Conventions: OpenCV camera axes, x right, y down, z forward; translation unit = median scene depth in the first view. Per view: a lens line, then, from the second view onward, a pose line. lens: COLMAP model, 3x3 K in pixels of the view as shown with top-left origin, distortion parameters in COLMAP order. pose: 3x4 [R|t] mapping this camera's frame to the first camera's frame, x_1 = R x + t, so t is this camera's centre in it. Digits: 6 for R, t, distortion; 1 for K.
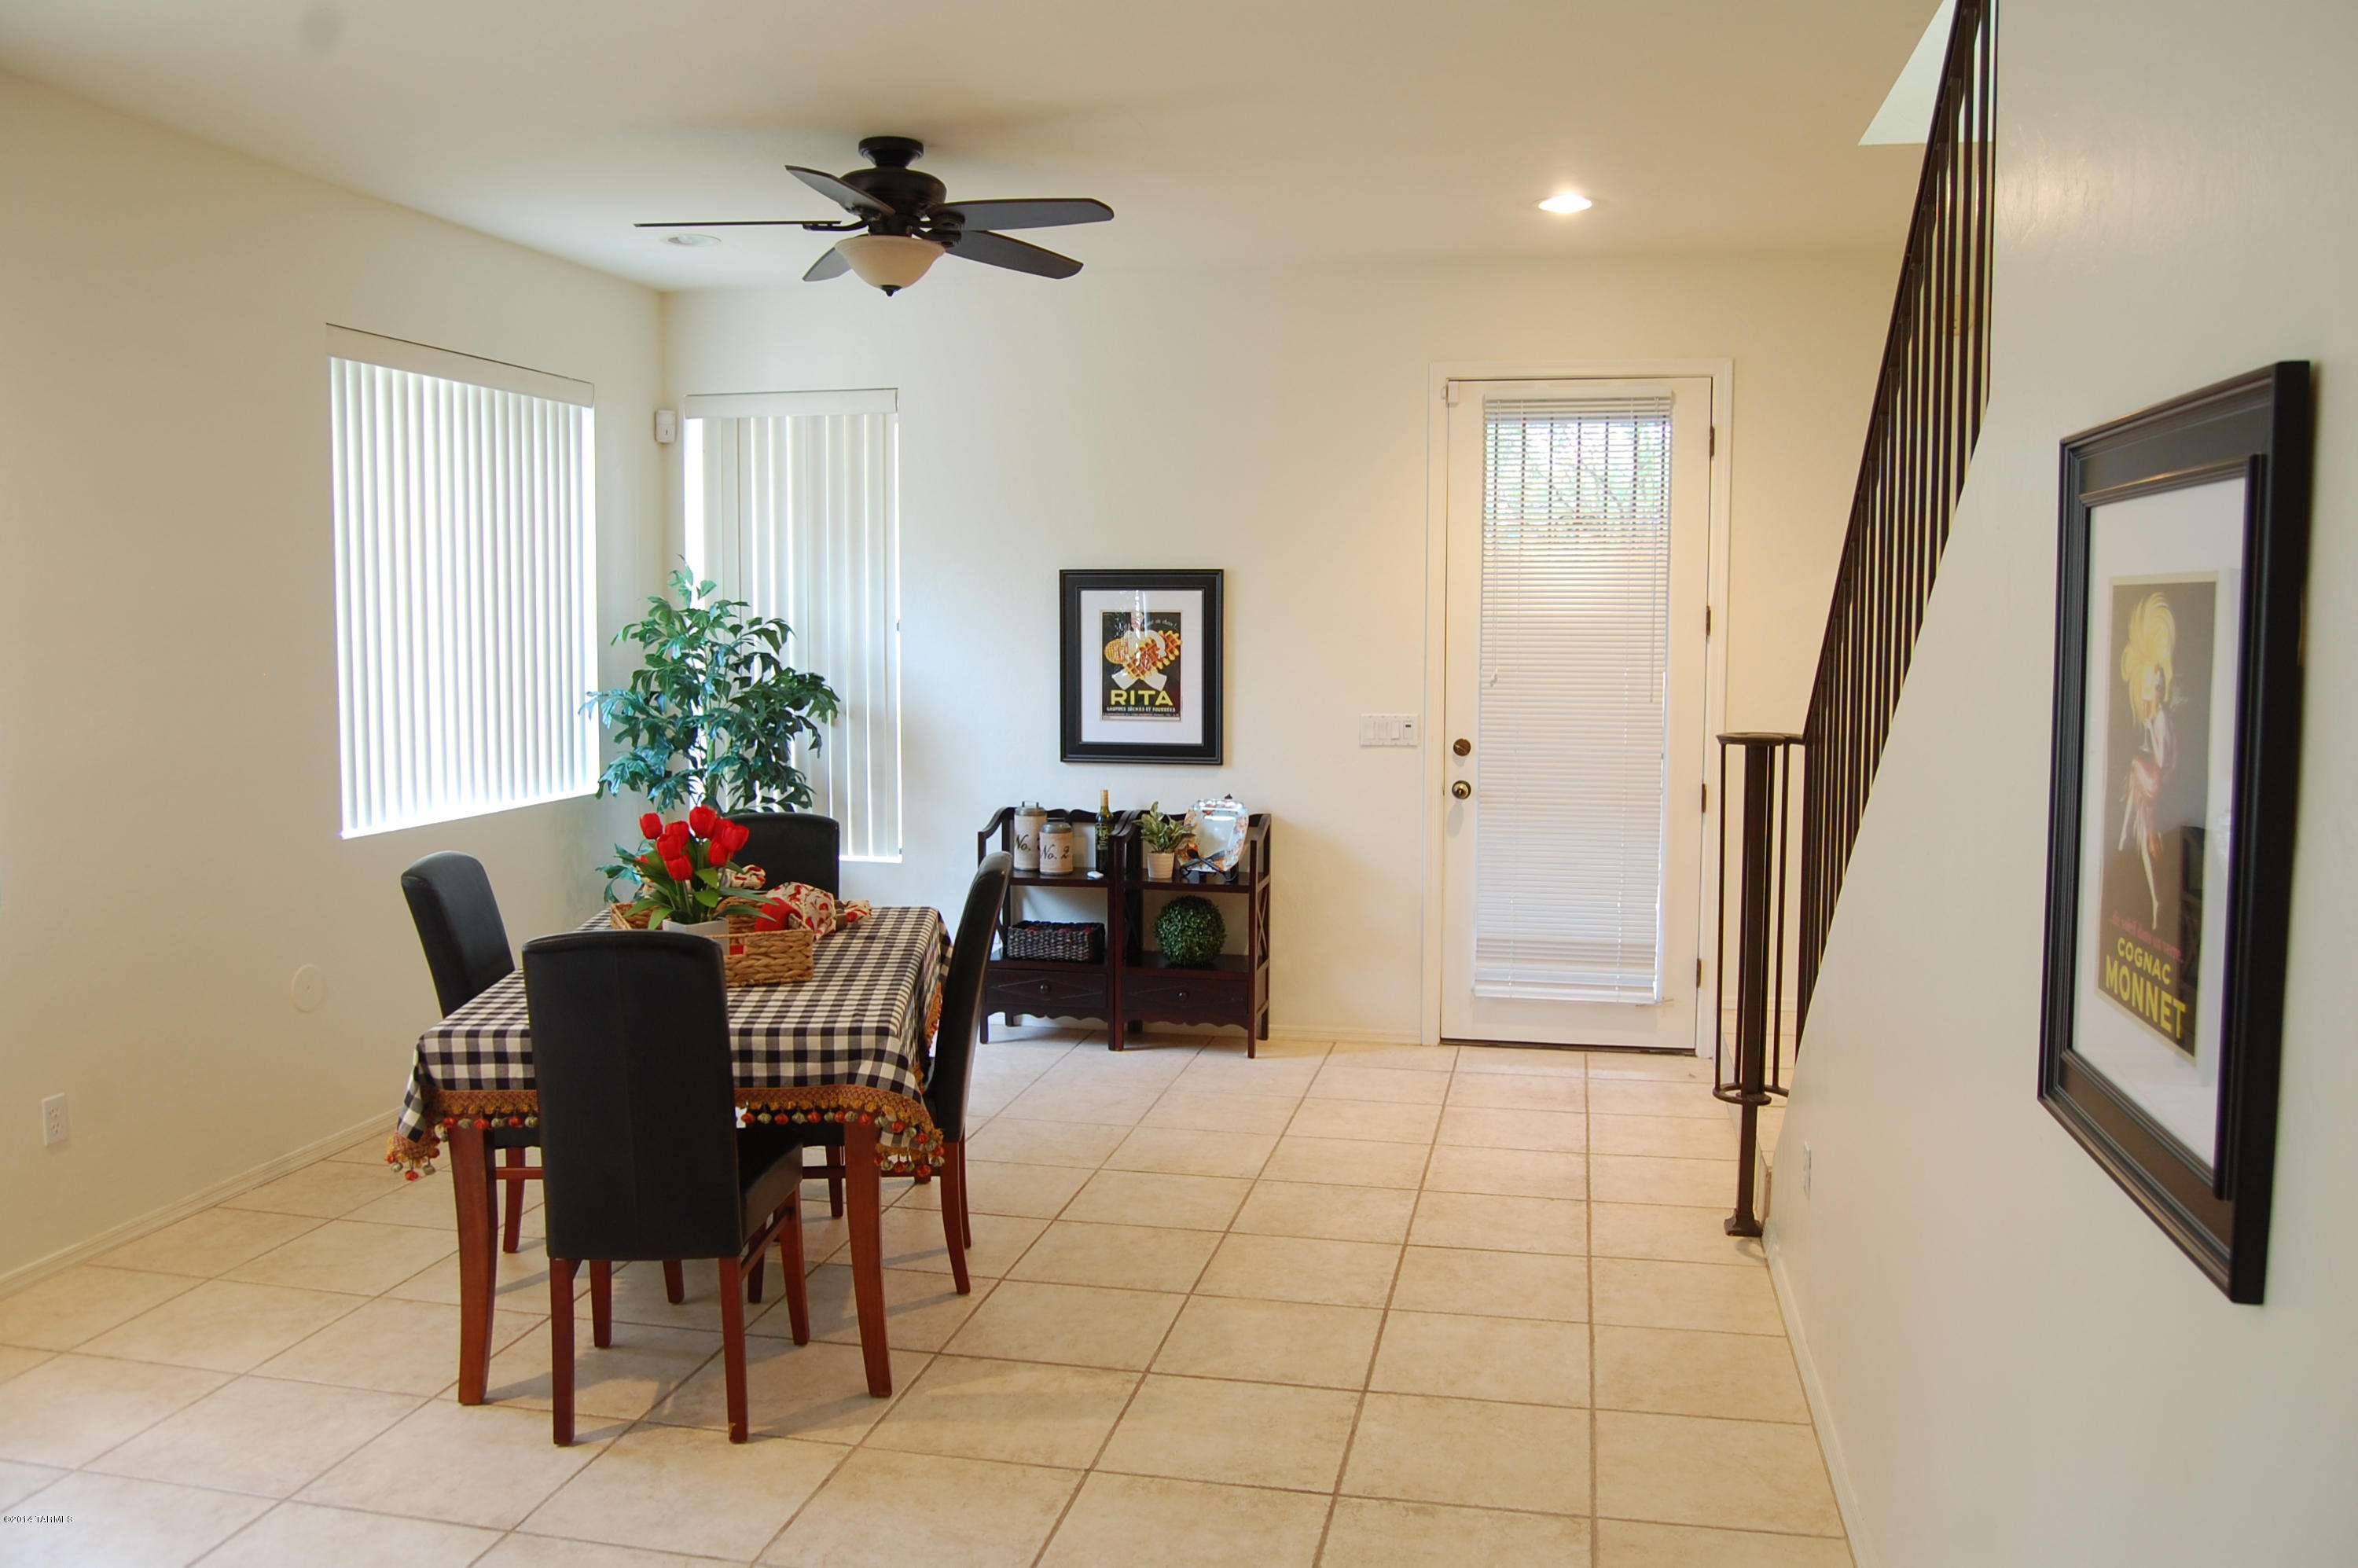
lens RADIAL K [[1857.9, 0, 1185.4], [0, 1857.9, 789.4], [0, 0, 1]] dist [-0.097956, 0.044442]
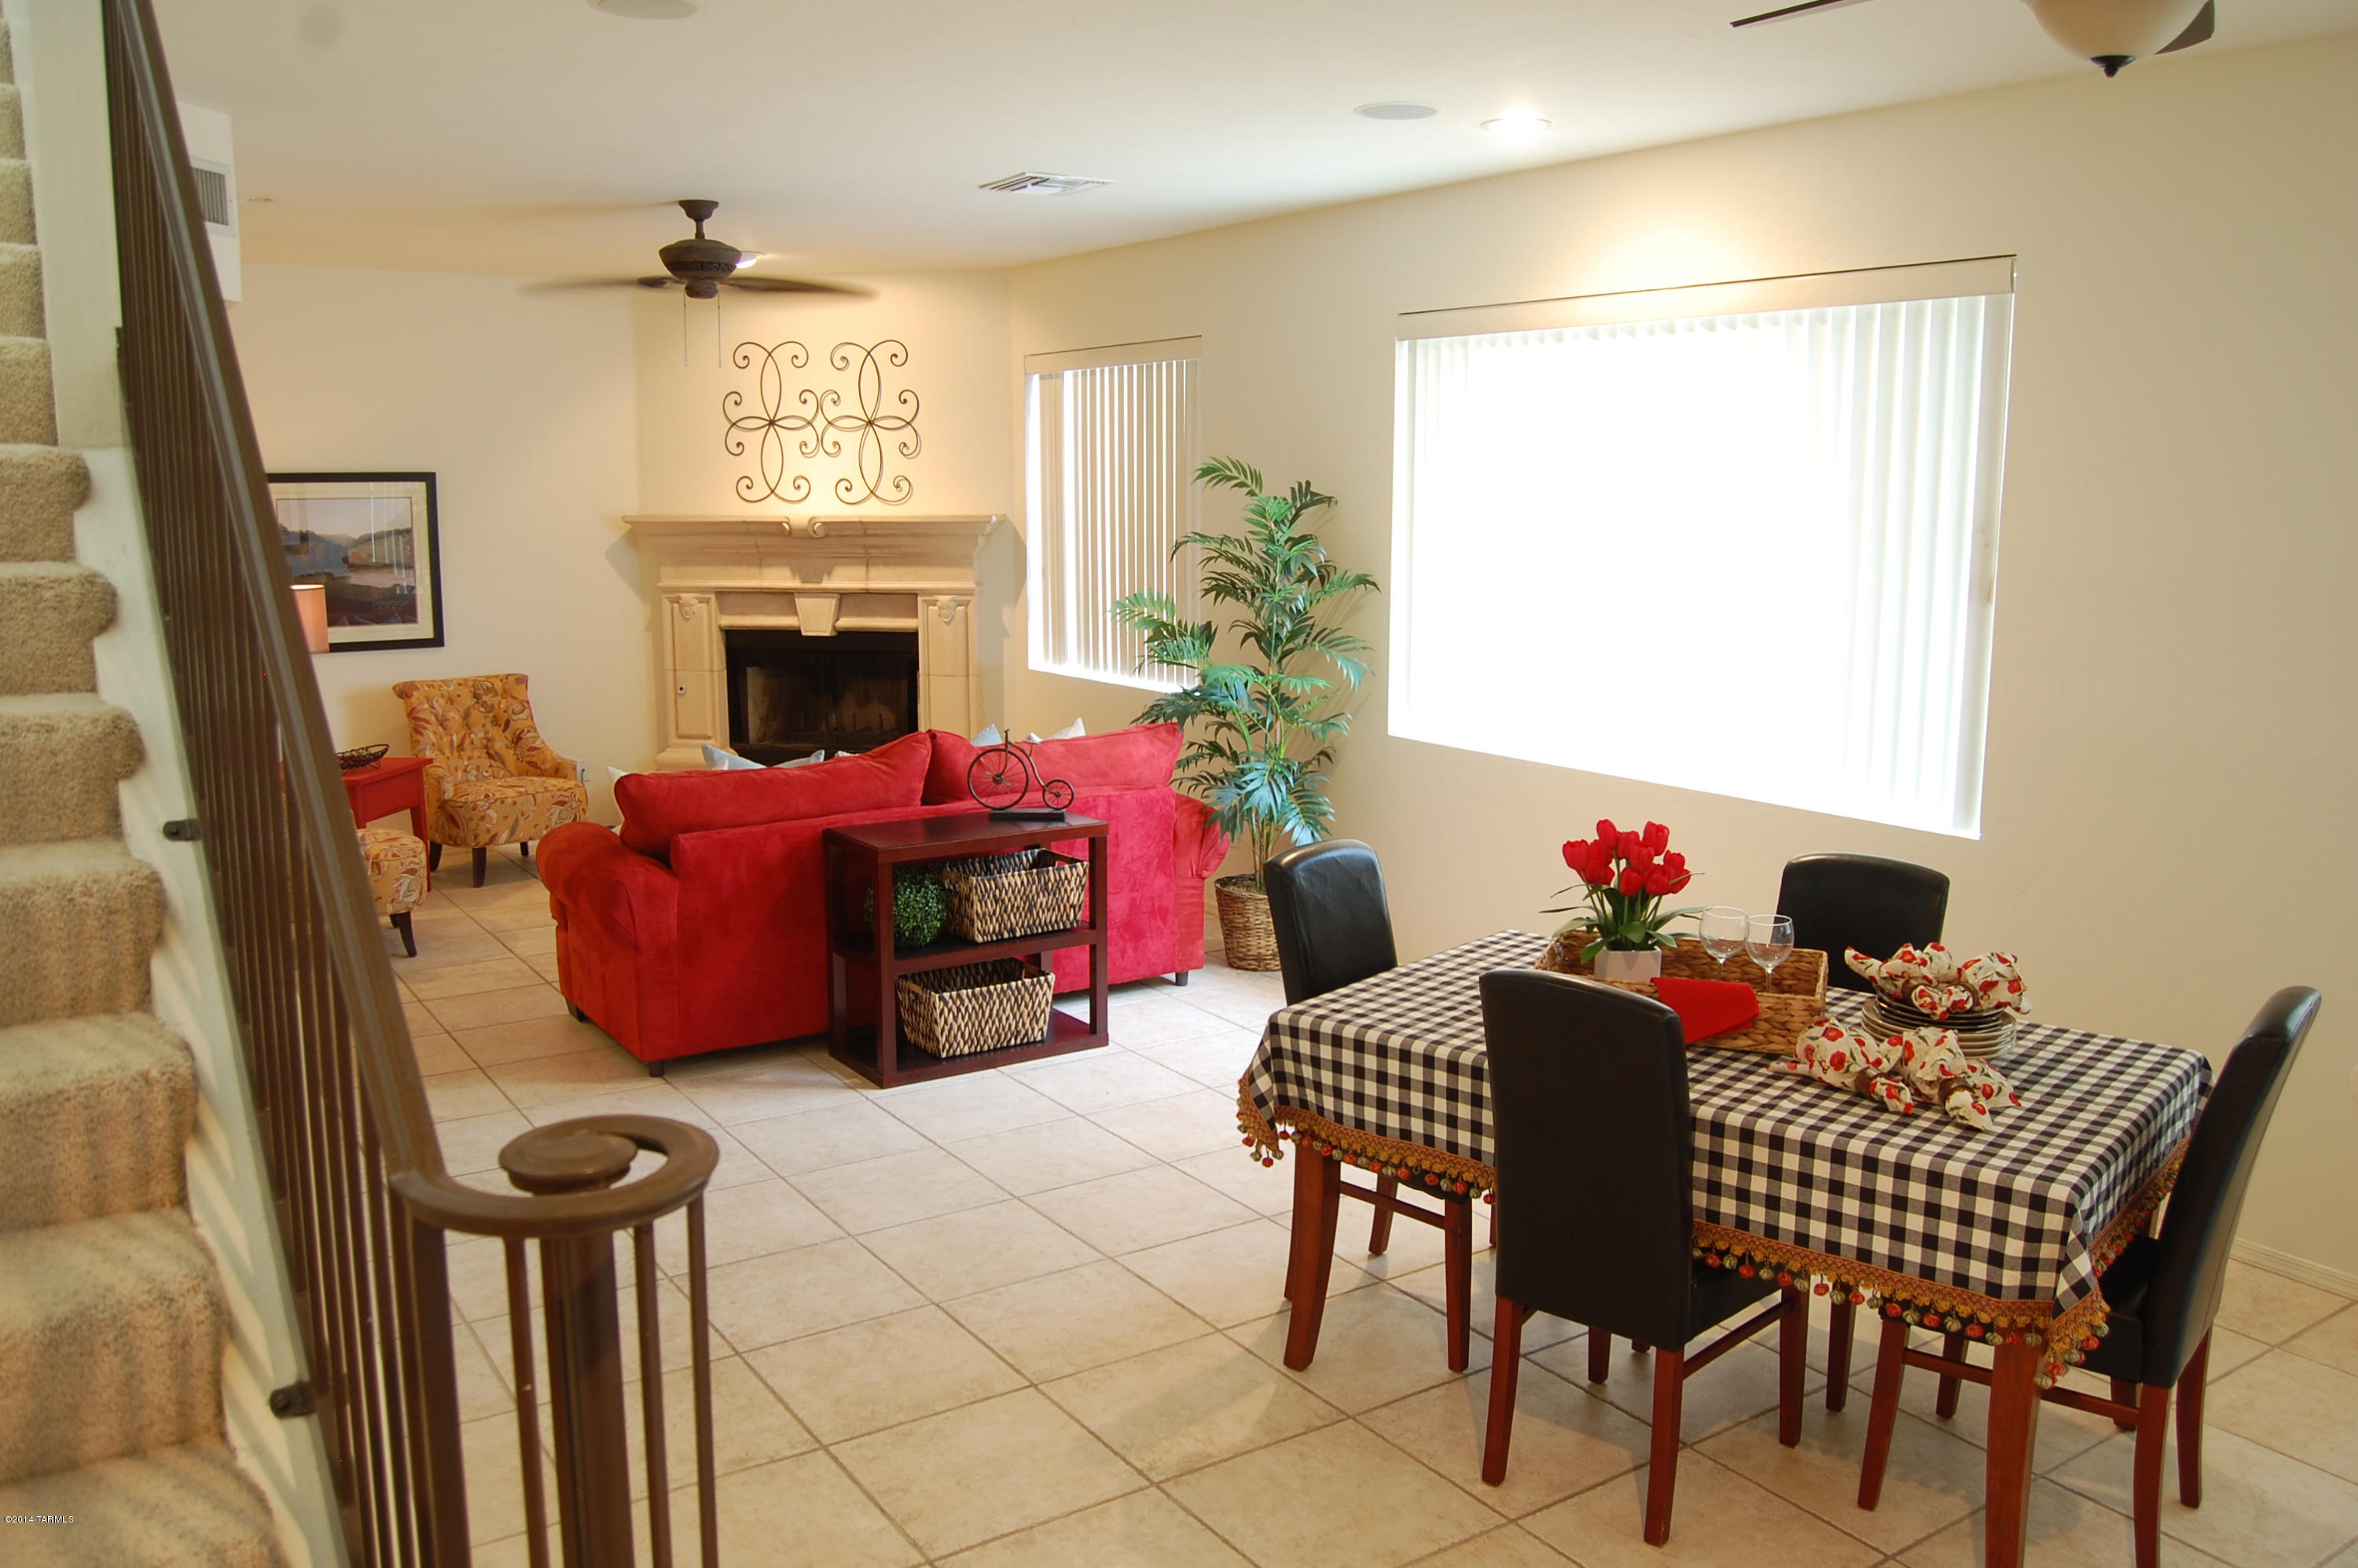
lens RADIAL K [[1857.9, 0, 1204.5], [0, 1857.9, 786.7], [0, 0, 1]] dist [-0.097956, 0.044442]
pose [[-0.695883, 0.110487, -0.709606, 0.311860], [-0.075753, 0.971289, 0.225519, -0.117625], [0.714149, 0.210690, -0.667533, 0.873396]]
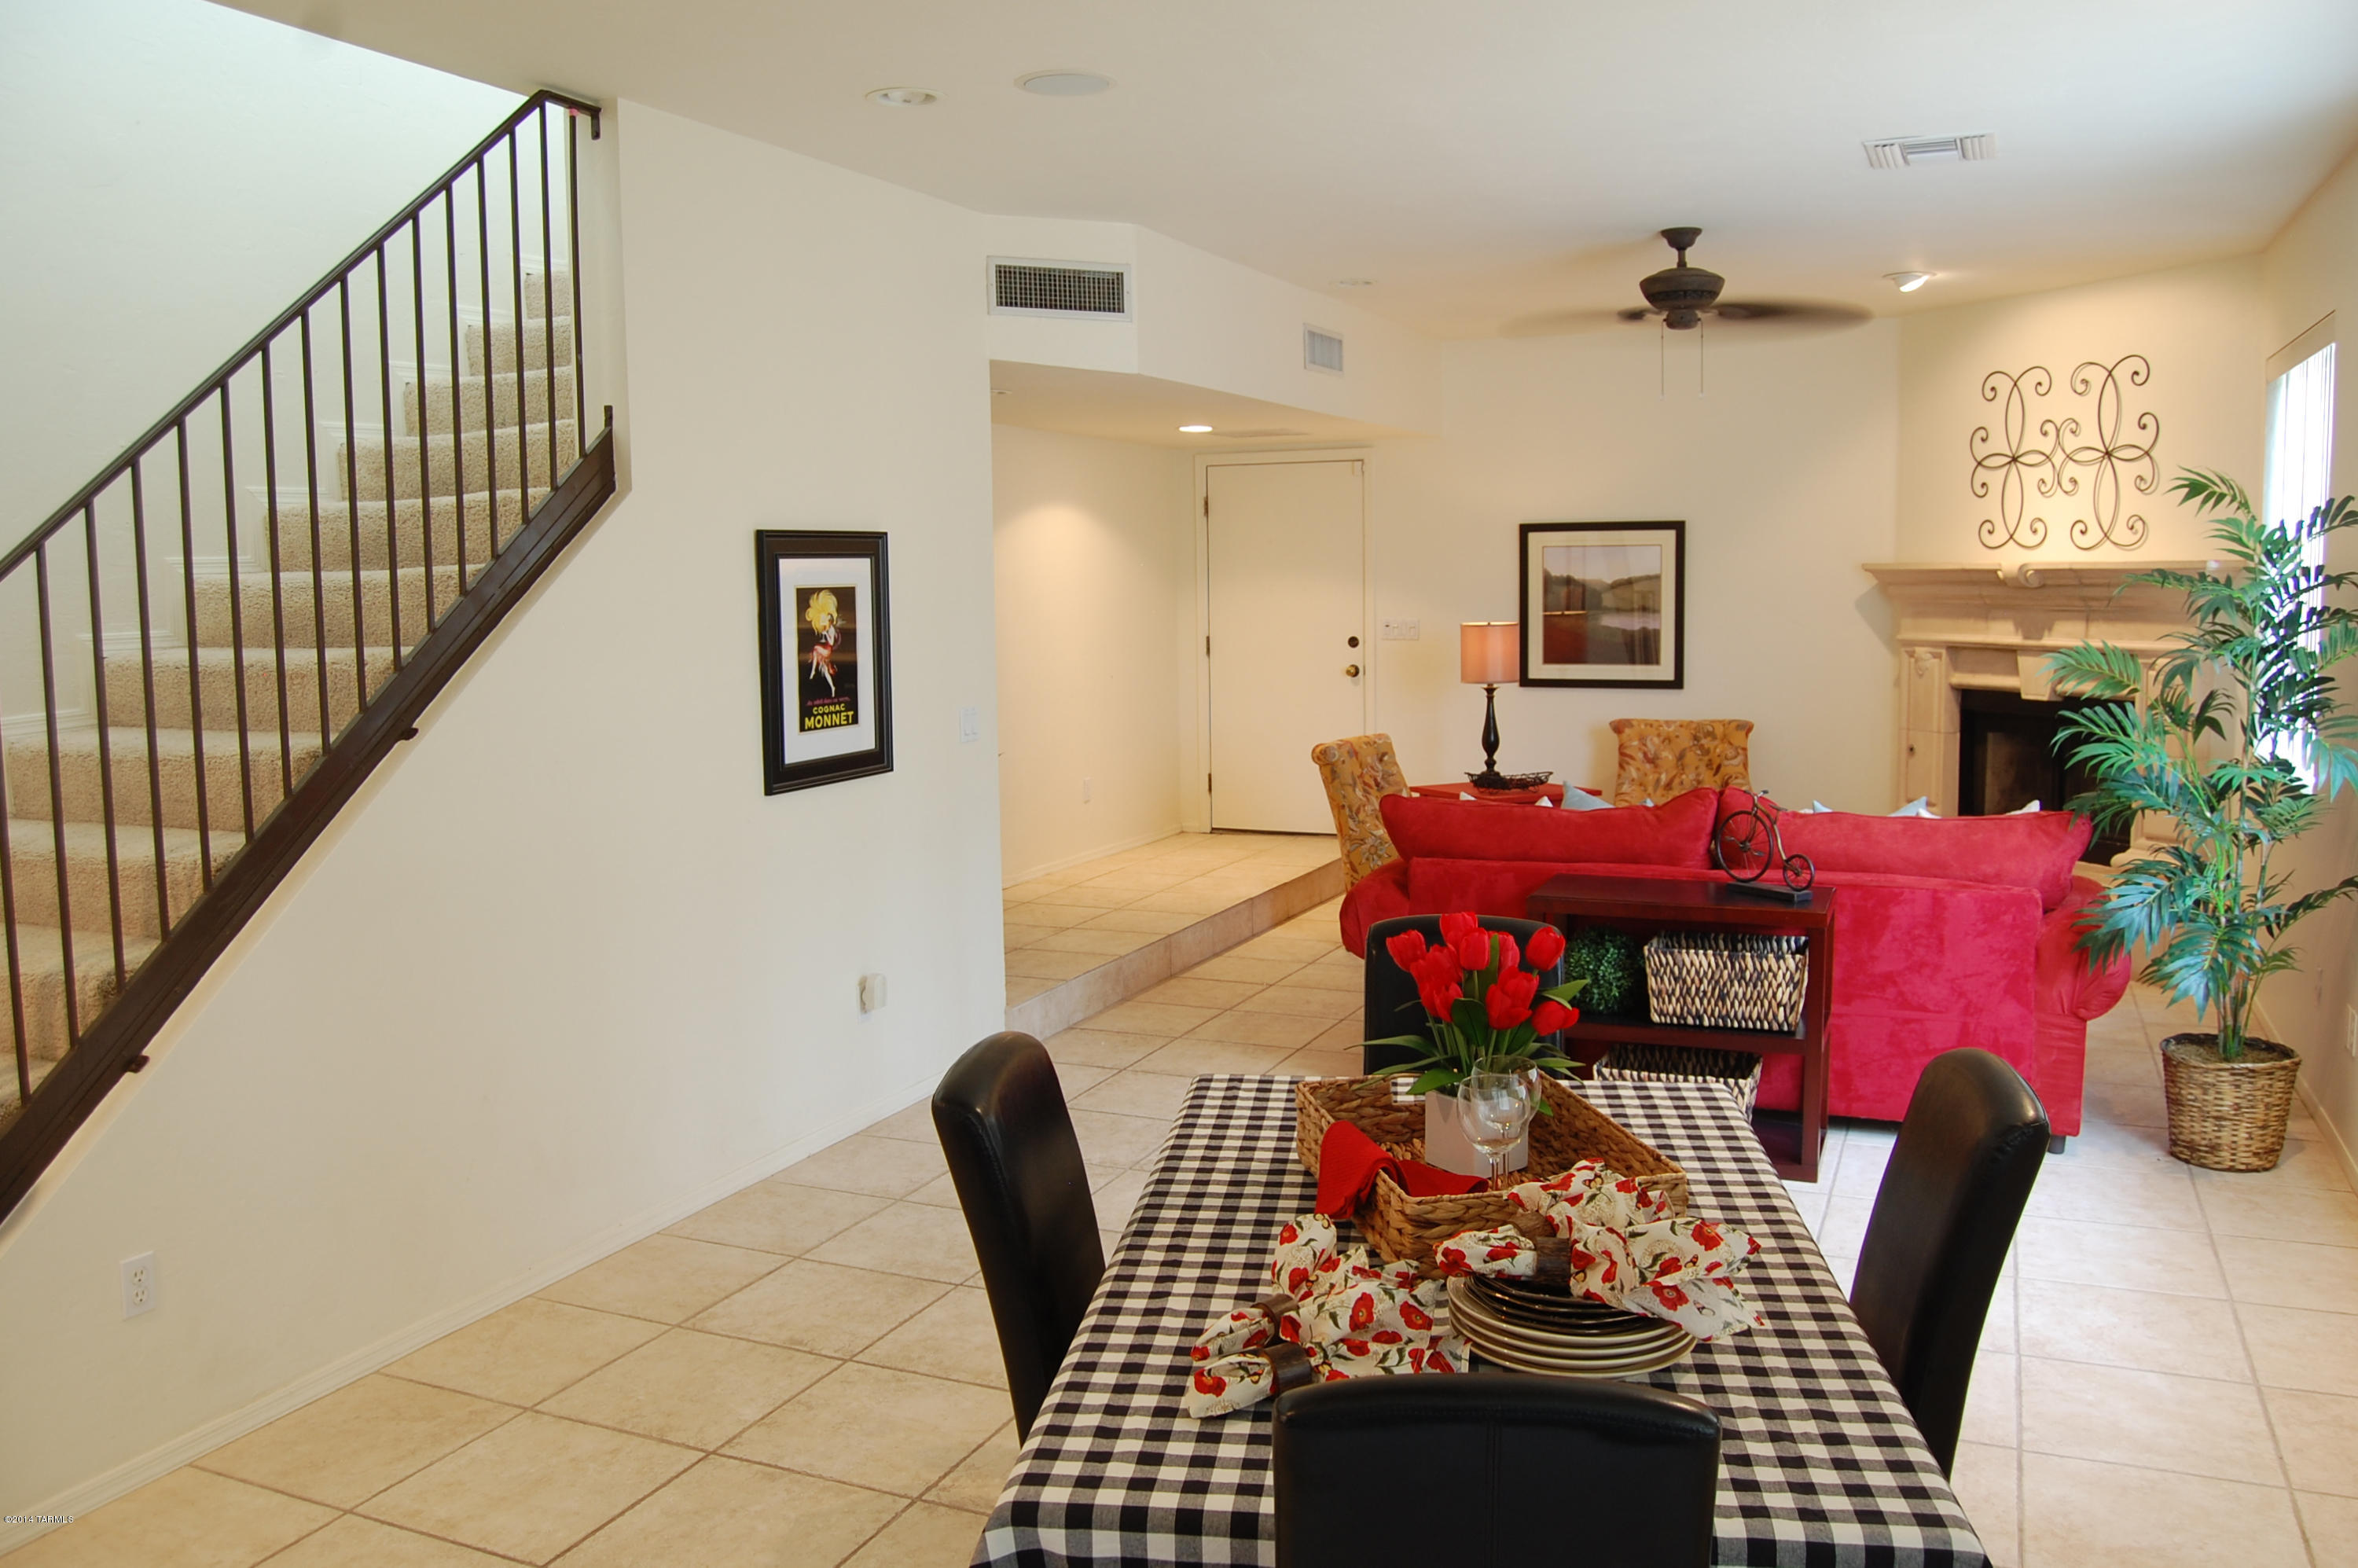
lens RADIAL K [[1857.9, 0, 1189.2], [0, 1857.9, 775.9], [0, 0, 1]] dist [-0.097956, 0.044442]
pose [[-0.978680, -0.012752, 0.204993, -0.180240], [0.030110, 0.978380, 0.204610, -0.105400], [-0.203170, 0.206420, -0.957138, 0.981967]]
